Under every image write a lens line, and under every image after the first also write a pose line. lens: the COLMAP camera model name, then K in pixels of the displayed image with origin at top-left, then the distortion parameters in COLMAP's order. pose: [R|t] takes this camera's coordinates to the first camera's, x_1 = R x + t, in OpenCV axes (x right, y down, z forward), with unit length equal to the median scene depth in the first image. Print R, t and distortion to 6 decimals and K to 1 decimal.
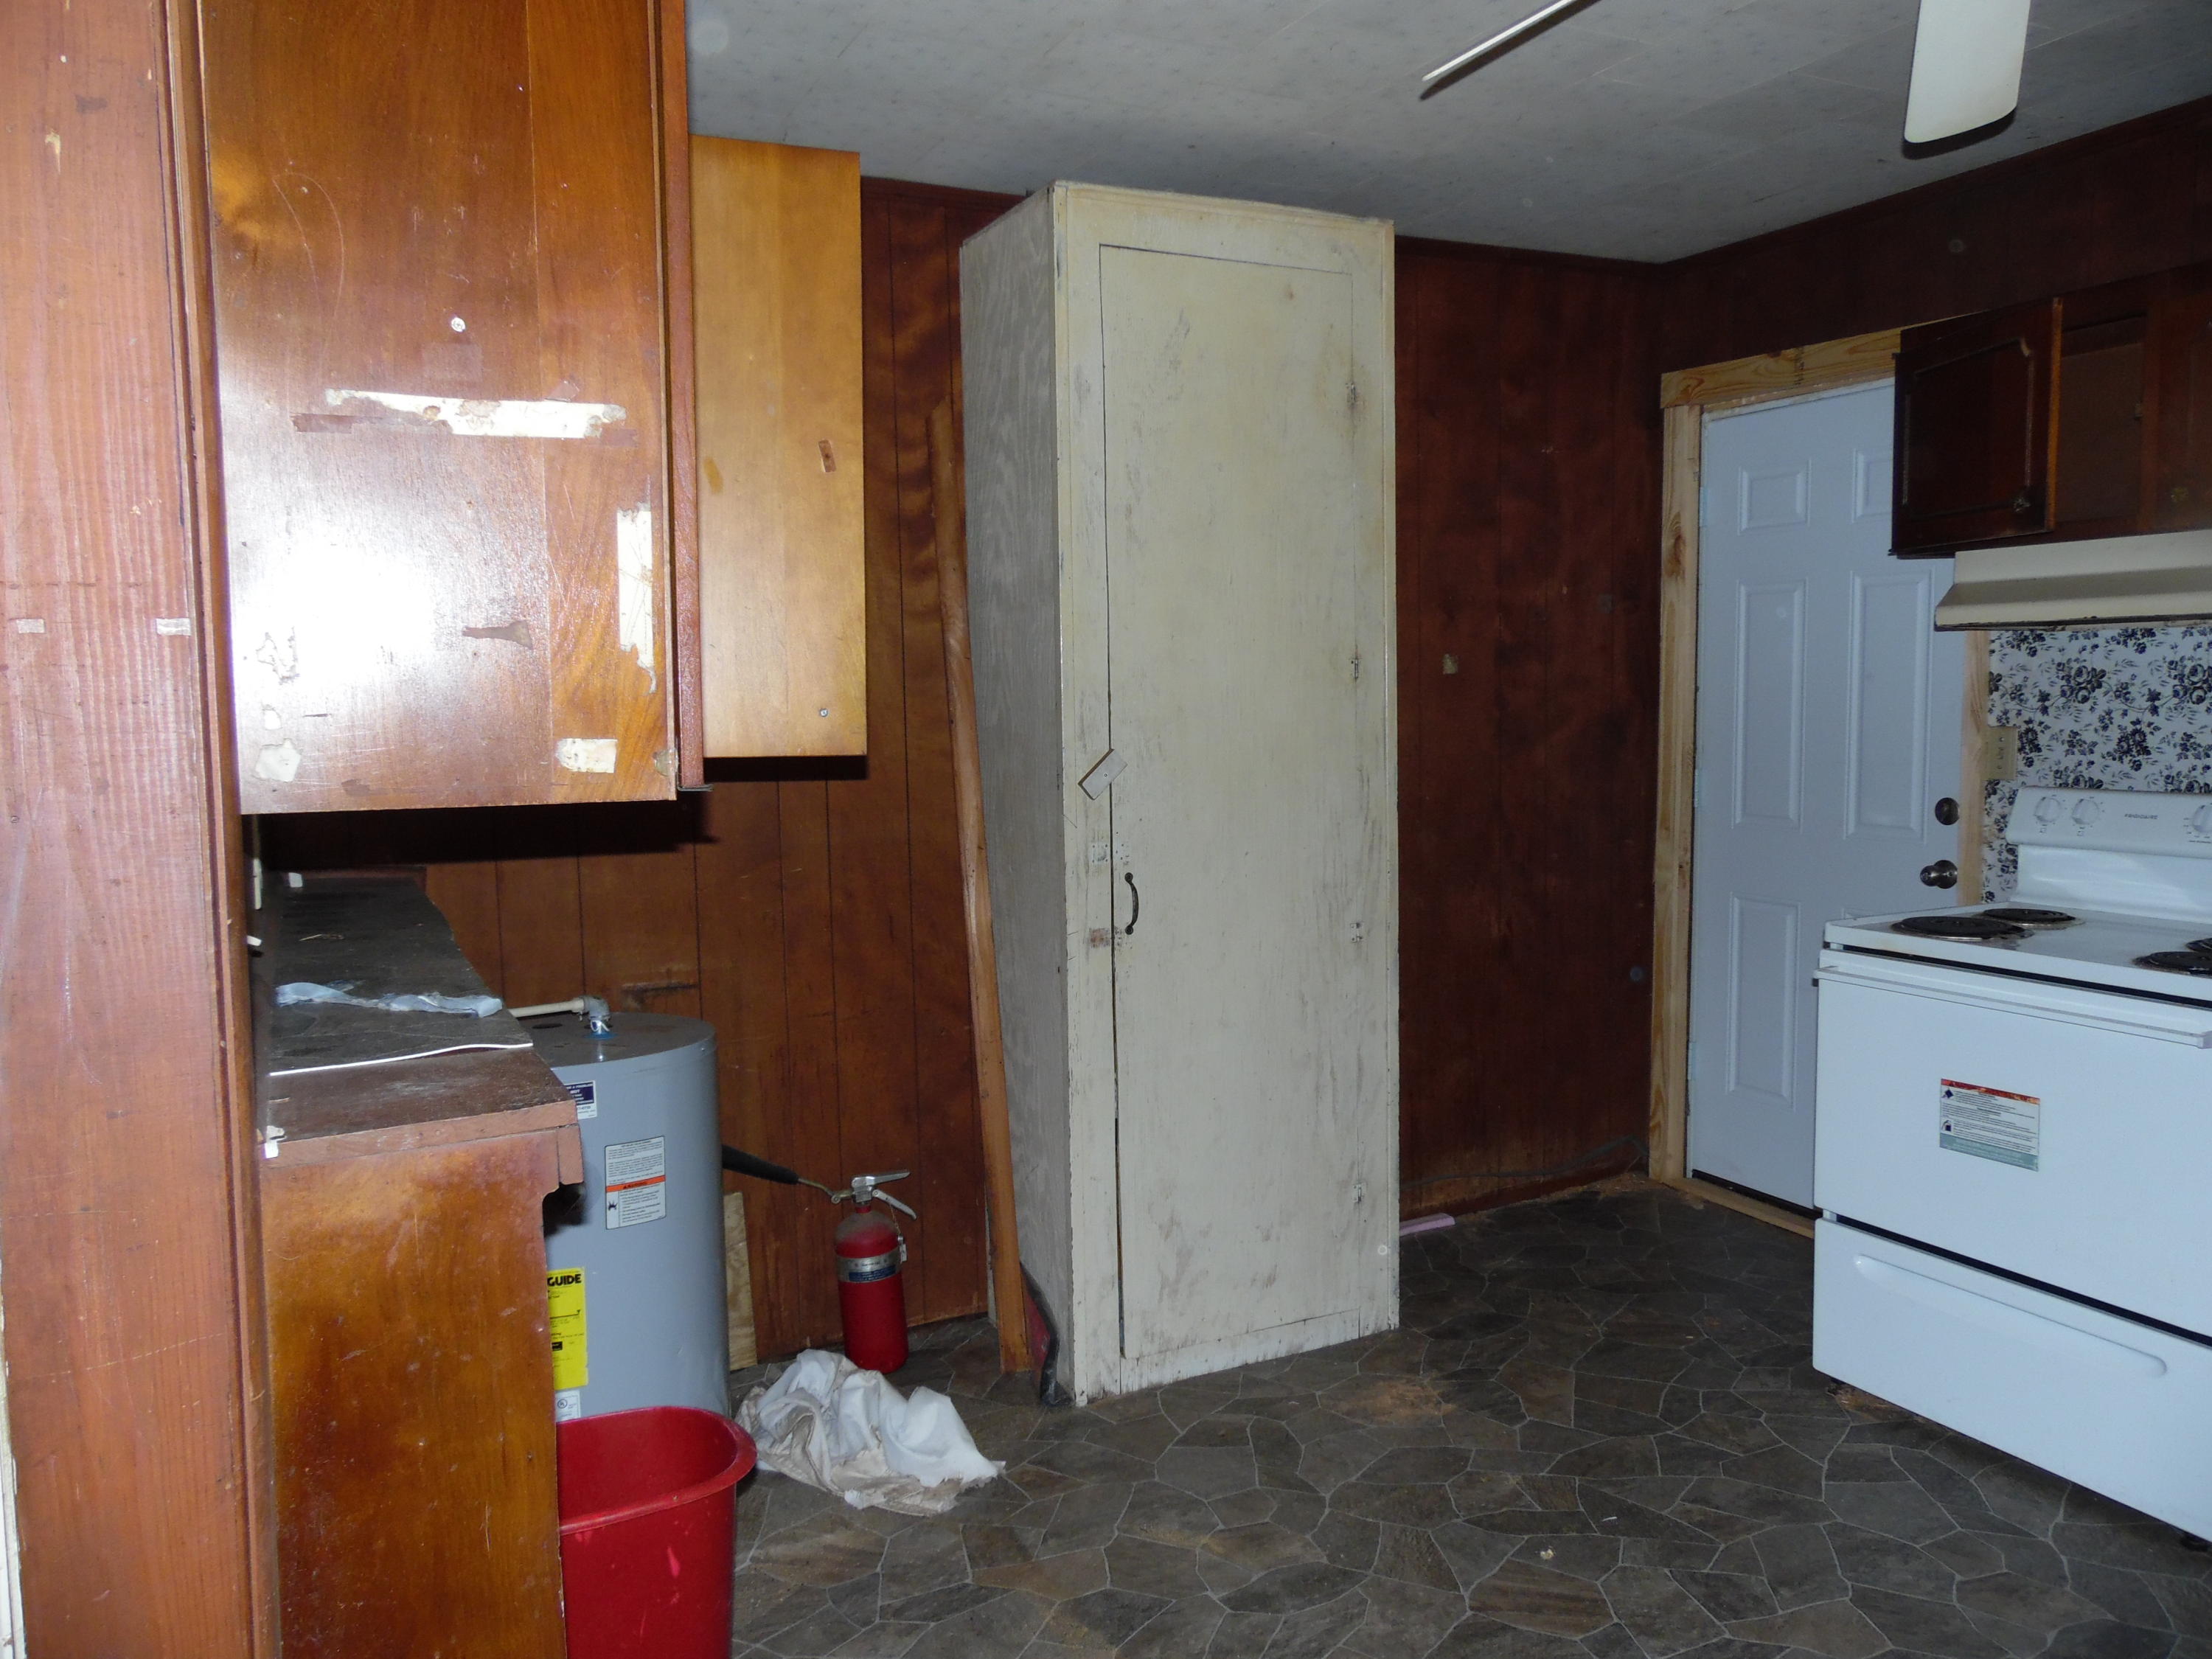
lens RADIAL K [[1637.8, 0, 1115.0], [0, 1637.8, 818.8], [0, 0, 1]] dist [-0.036115, 0.070061]
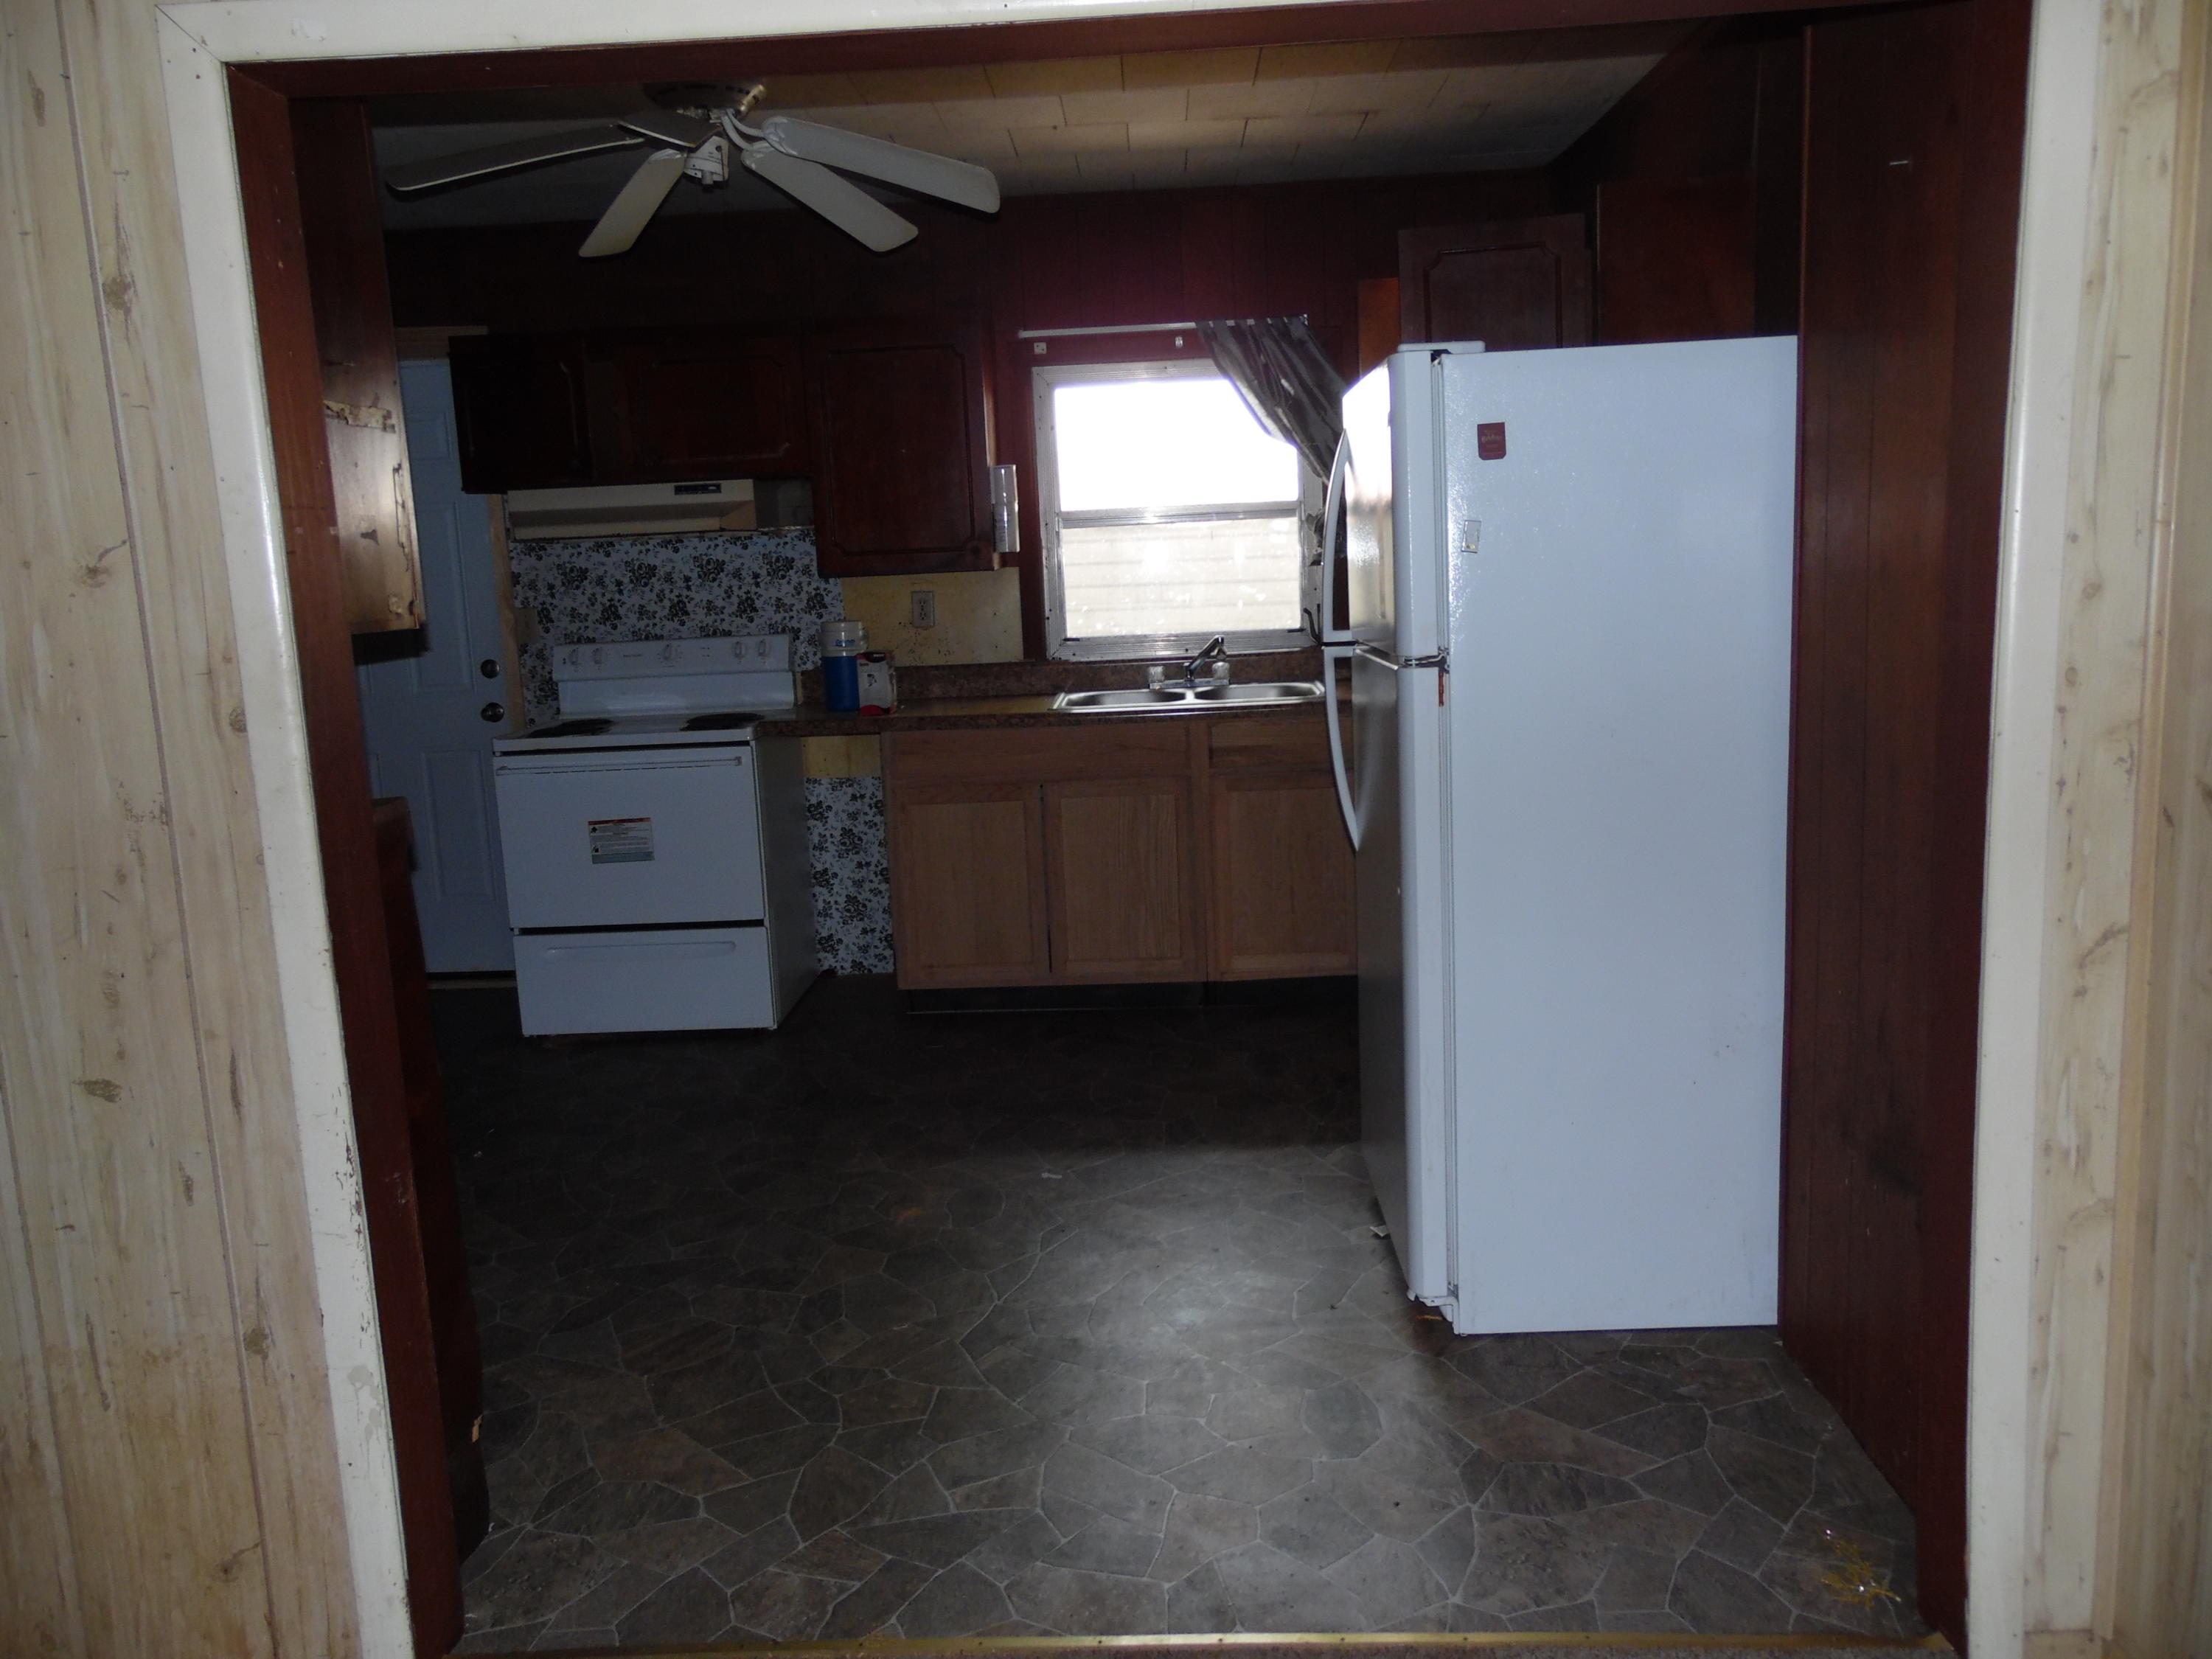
lens RADIAL K [[1637.8, 0, 1115.0], [0, 1637.8, 818.8], [0, 0, 1]] dist [-0.036115, 0.070061]
pose [[0.497552, -0.159965, 0.852557, -0.541892], [0.108793, 0.986596, 0.121622, 0.012725], [-0.860584, 0.032239, 0.508286, -0.248479]]
